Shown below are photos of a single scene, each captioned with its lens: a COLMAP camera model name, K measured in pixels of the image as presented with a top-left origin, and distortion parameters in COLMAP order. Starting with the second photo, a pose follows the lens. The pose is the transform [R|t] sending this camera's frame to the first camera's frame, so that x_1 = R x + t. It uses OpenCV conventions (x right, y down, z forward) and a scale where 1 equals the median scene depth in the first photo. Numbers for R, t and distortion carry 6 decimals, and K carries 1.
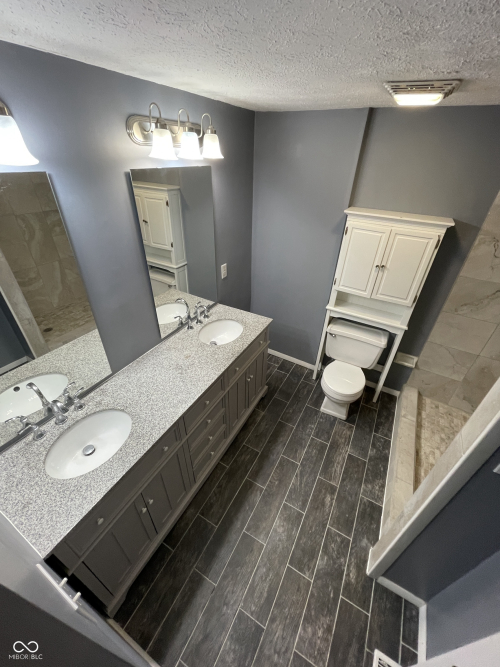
lens RADIAL K [[269.8, 0, 252.6], [0, 269.8, 331.9], [0, 0, 1]] dist [-0.000302, -0.000354]
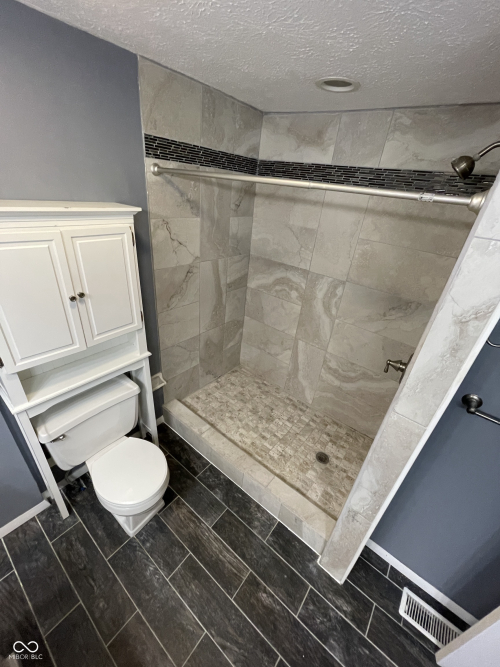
lens RADIAL K [[269.8, 0, 252.6], [0, 269.8, 331.9], [0, 0, 1]] dist [-0.000302, -0.000354]
pose [[0.164199, -0.491880, 0.855040, 0.007009], [0.472282, 0.800199, 0.369636, -0.203595], [-0.866018, 0.343126, 0.363698, 0.460693]]
